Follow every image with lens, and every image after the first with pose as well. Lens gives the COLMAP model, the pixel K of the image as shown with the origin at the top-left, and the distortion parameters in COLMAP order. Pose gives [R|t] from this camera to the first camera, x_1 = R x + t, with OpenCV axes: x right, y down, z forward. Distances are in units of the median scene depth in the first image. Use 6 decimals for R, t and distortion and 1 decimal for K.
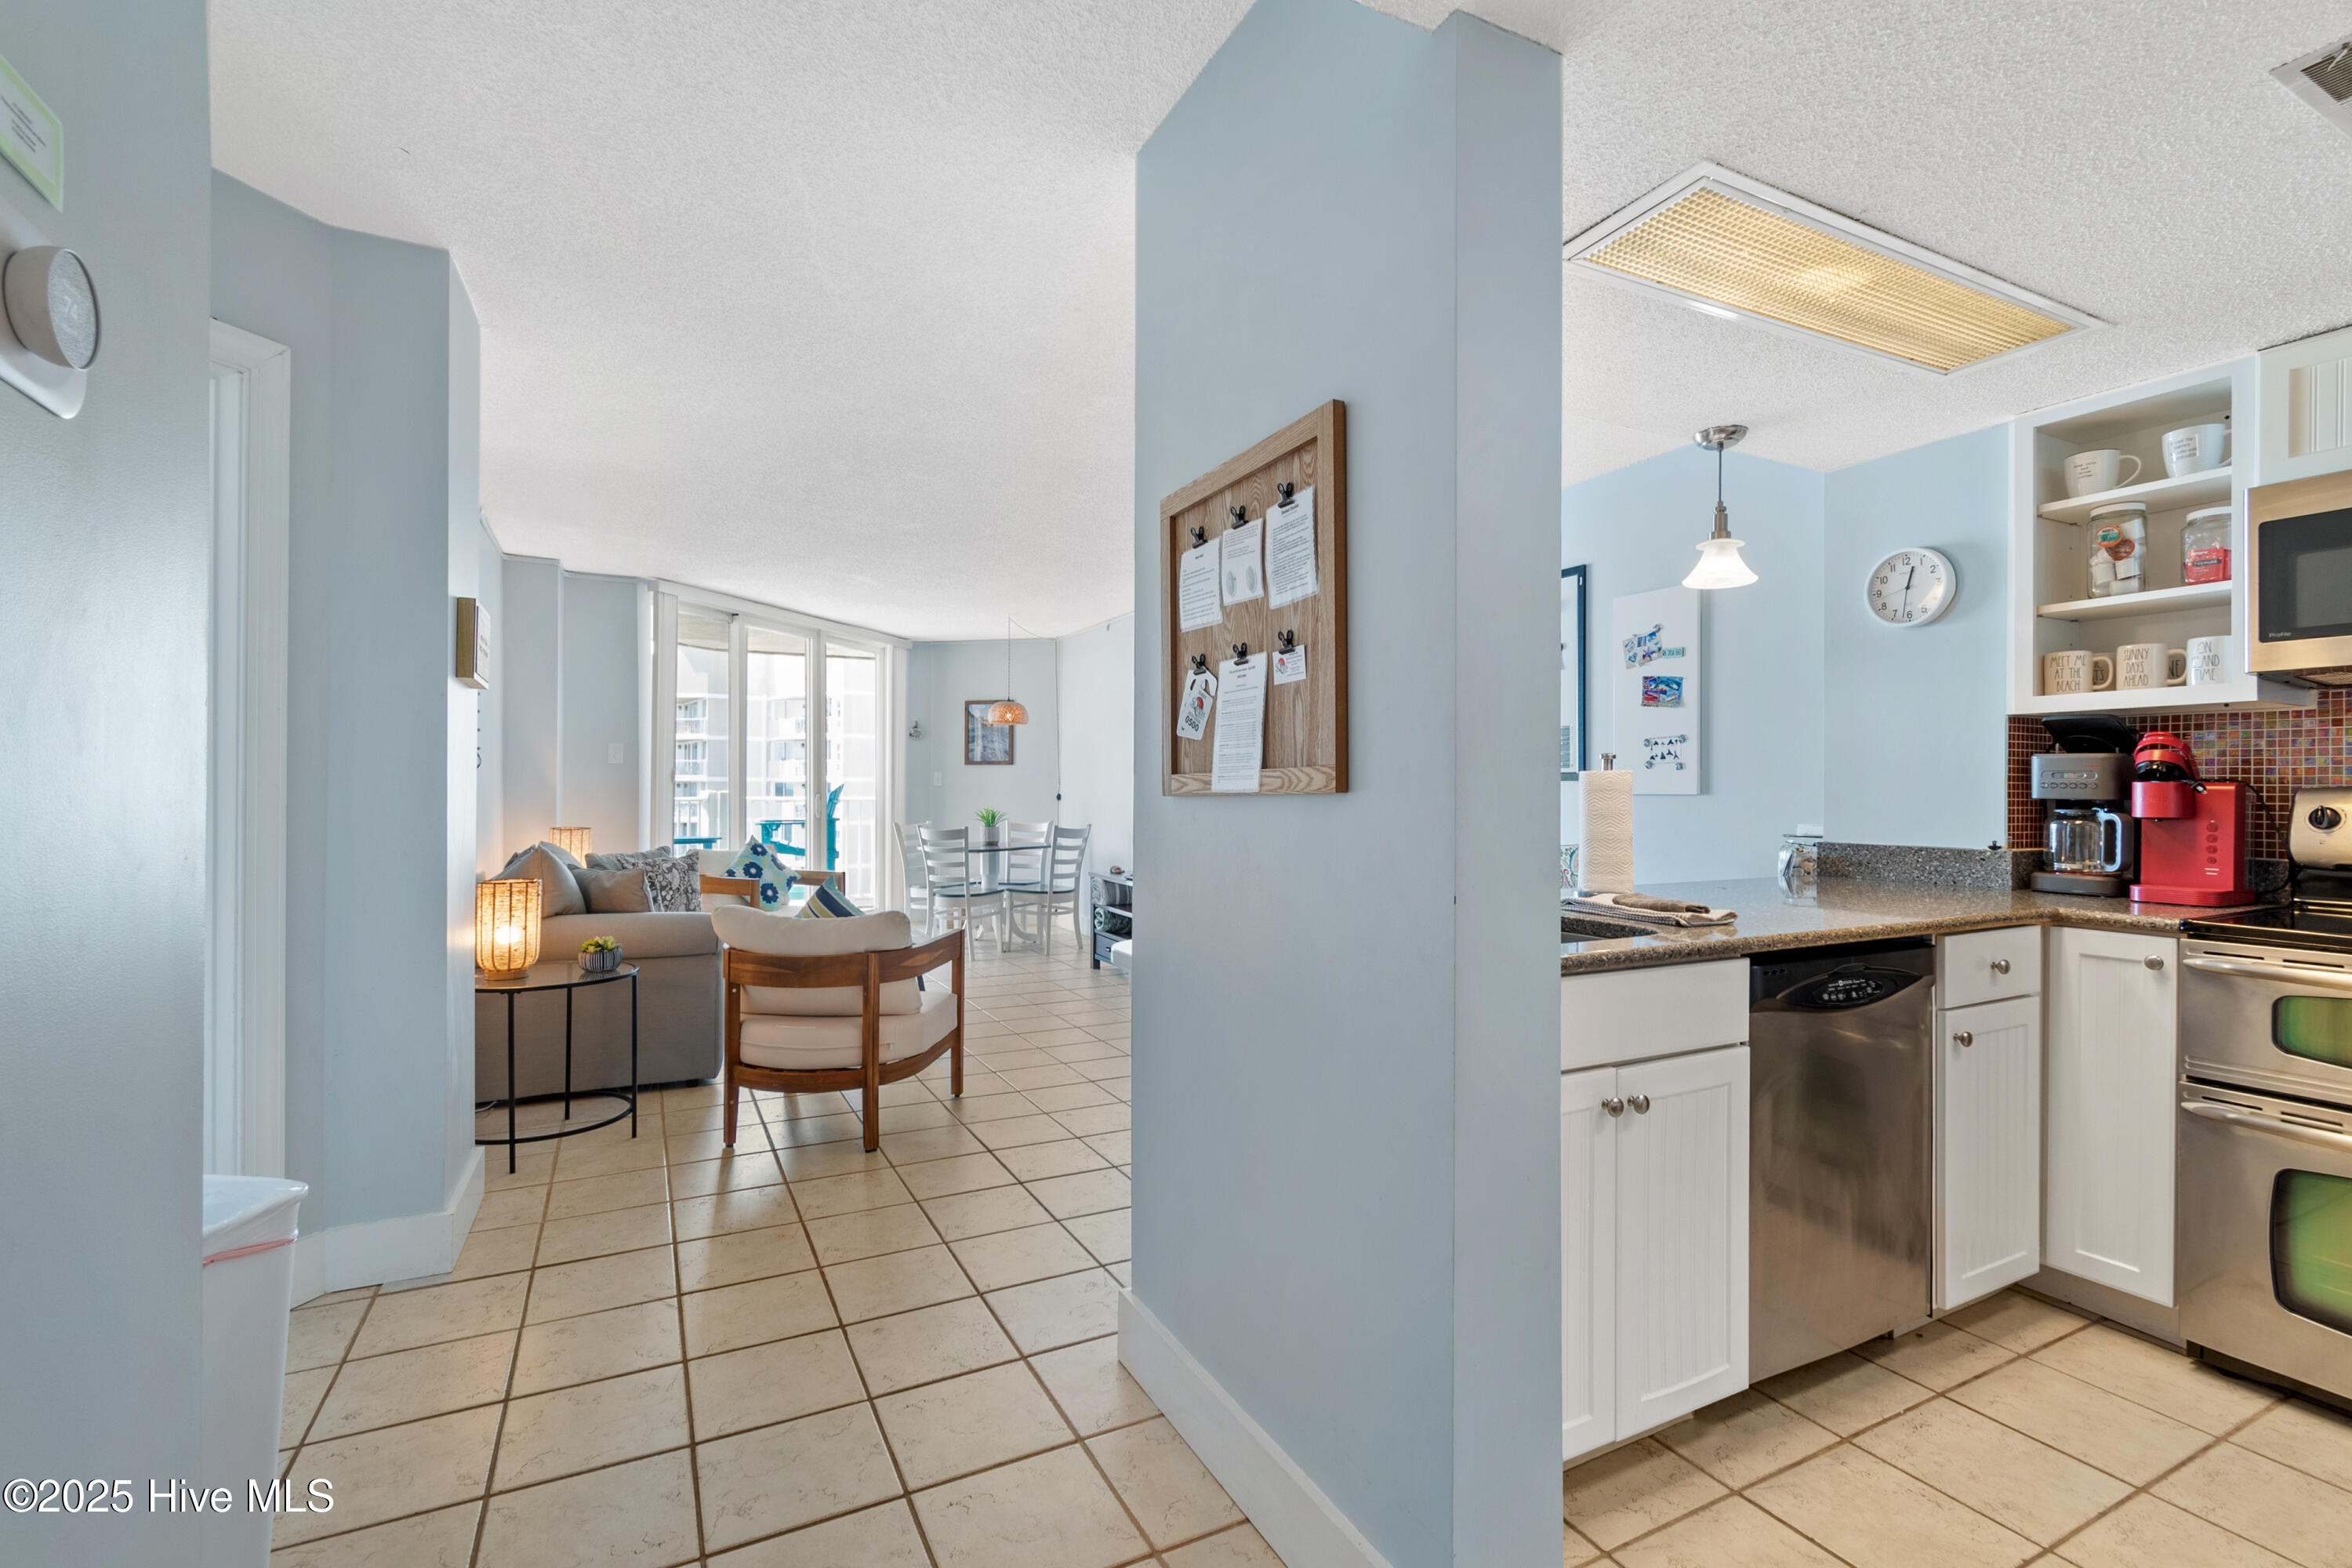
lens RADIAL K [[1051.8, 0, 1172.5], [0, 1051.8, 787.6], [0, 0, 1]] dist [0.000993, -0.000289]
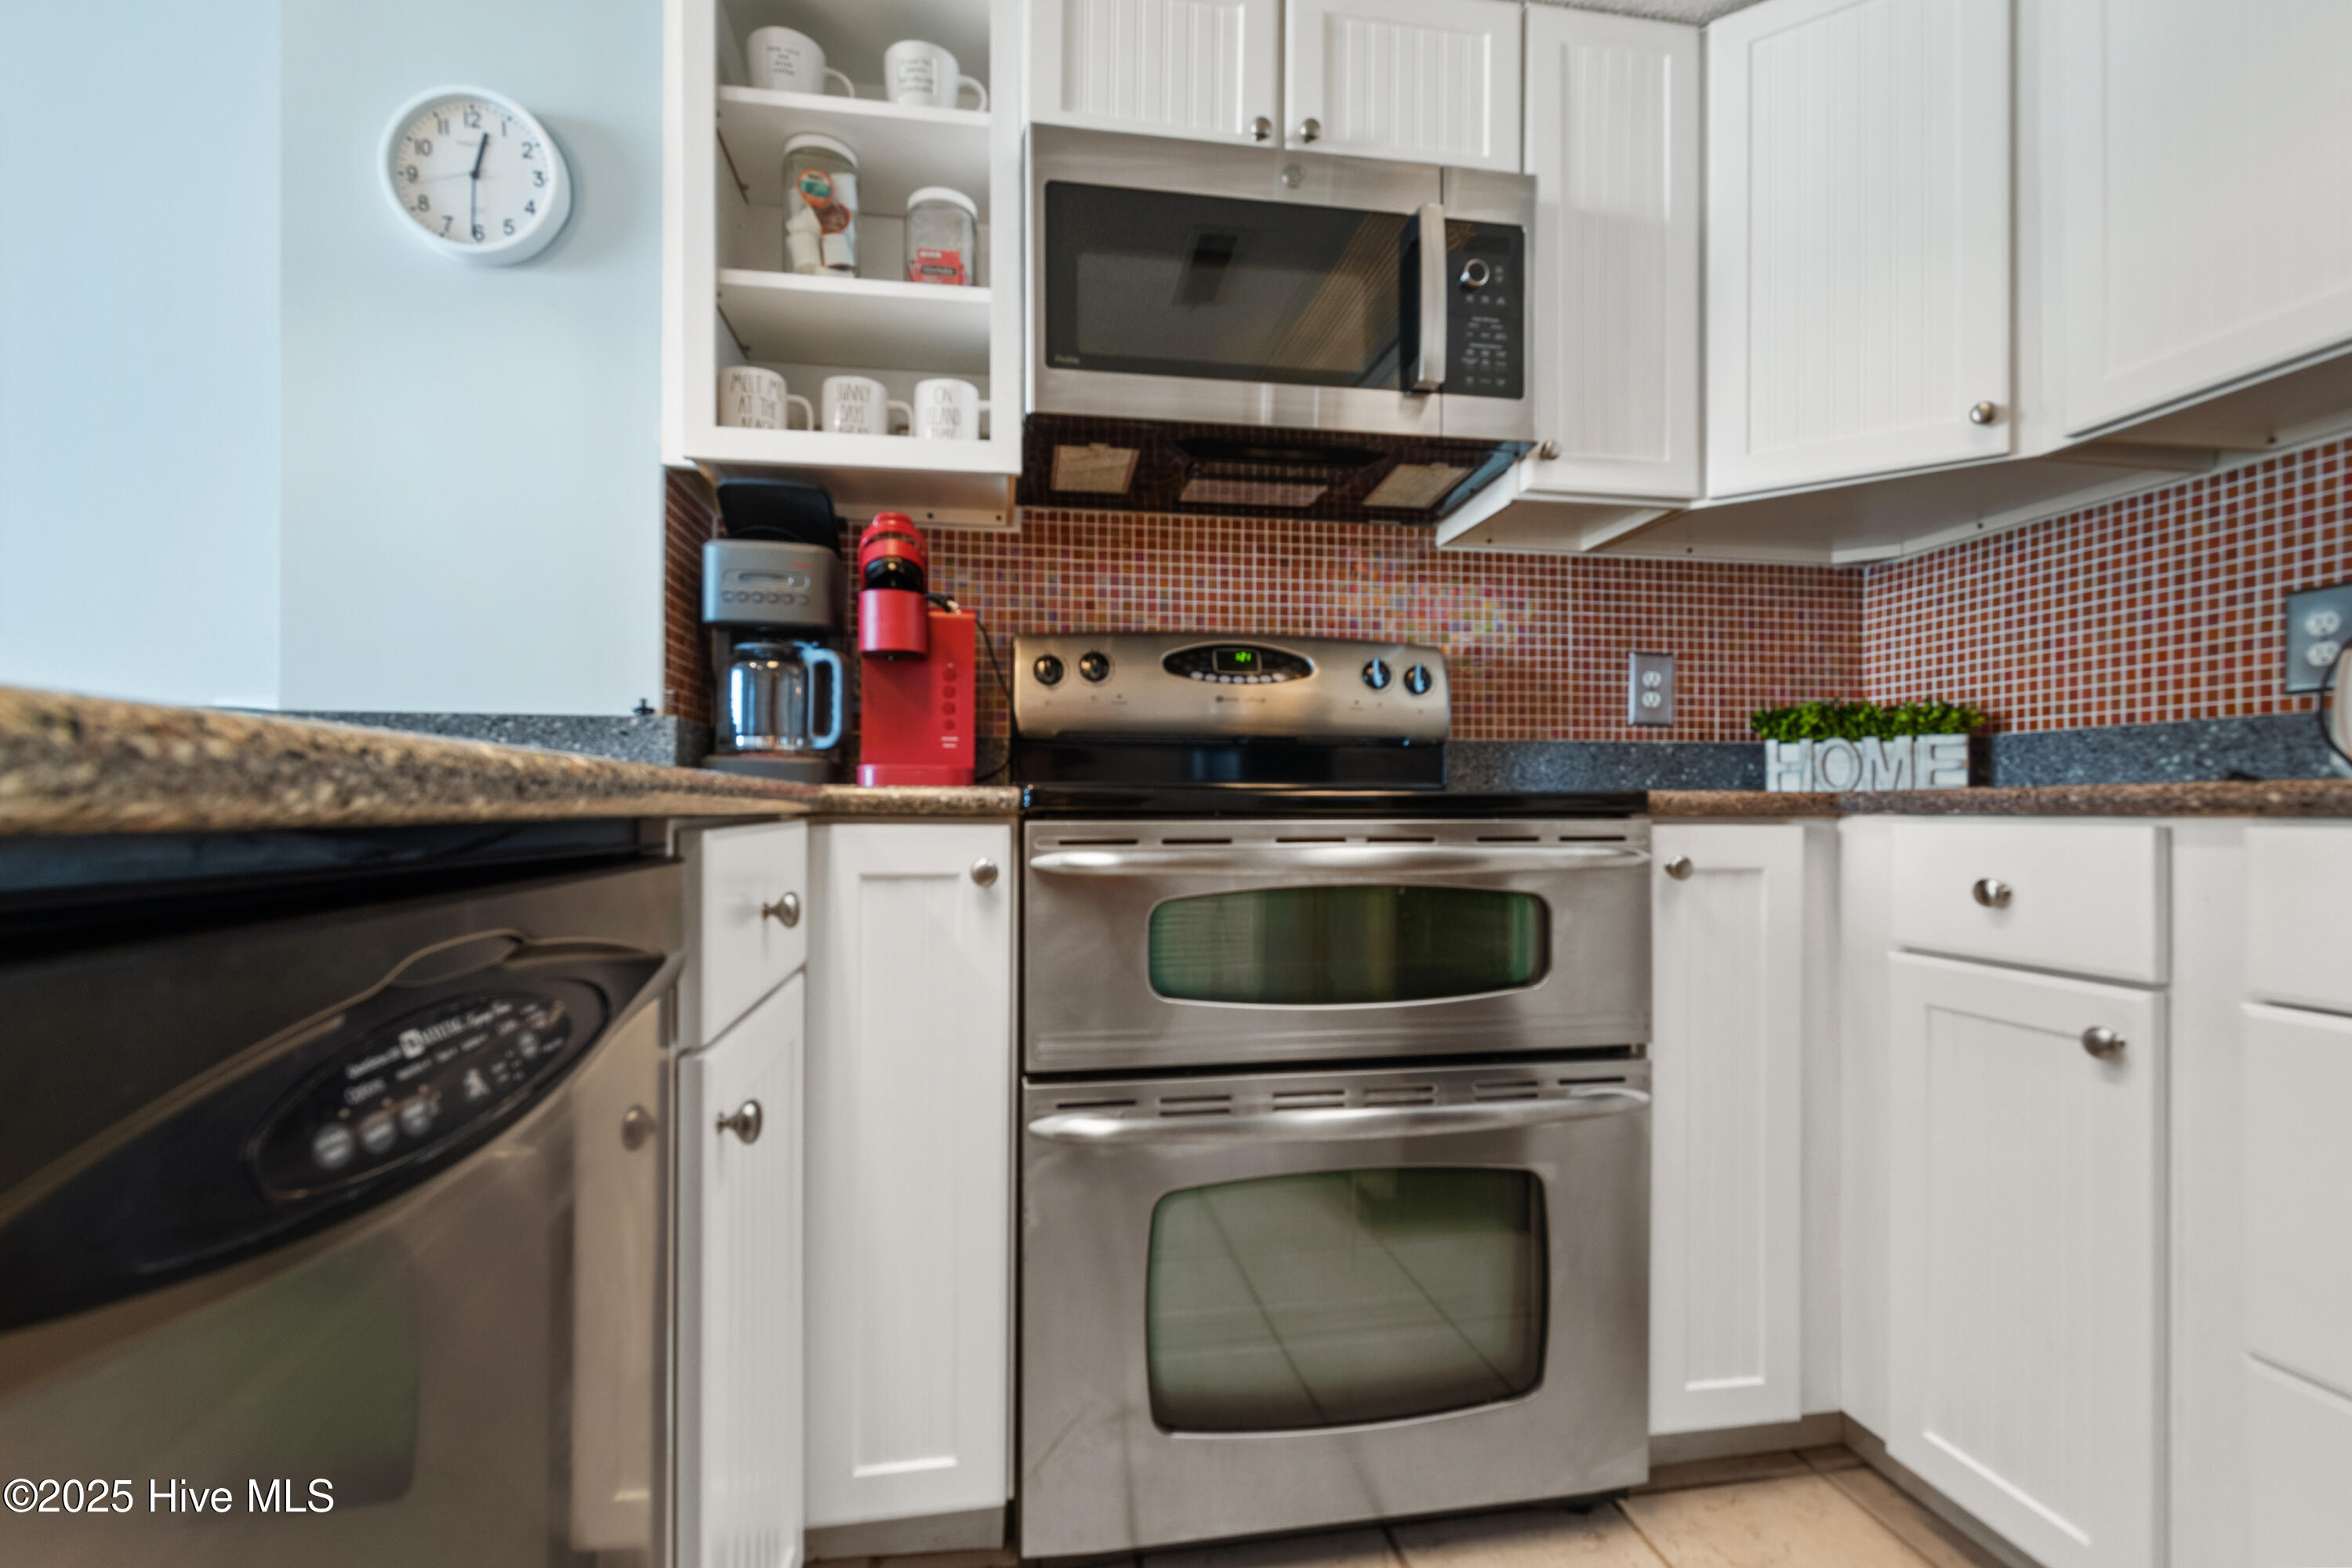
lens RADIAL K [[1046.2, 0, 1170.2], [0, 1046.2, 809.4], [0, 0, 1]] dist [0.001907, 0.000069]
pose [[0.301518, -0.003122, 0.953455, 0.369623], [-0.001312, 0.999992, 0.003689, 0.106540], [-0.953460, -0.002363, 0.301512, 0.605325]]
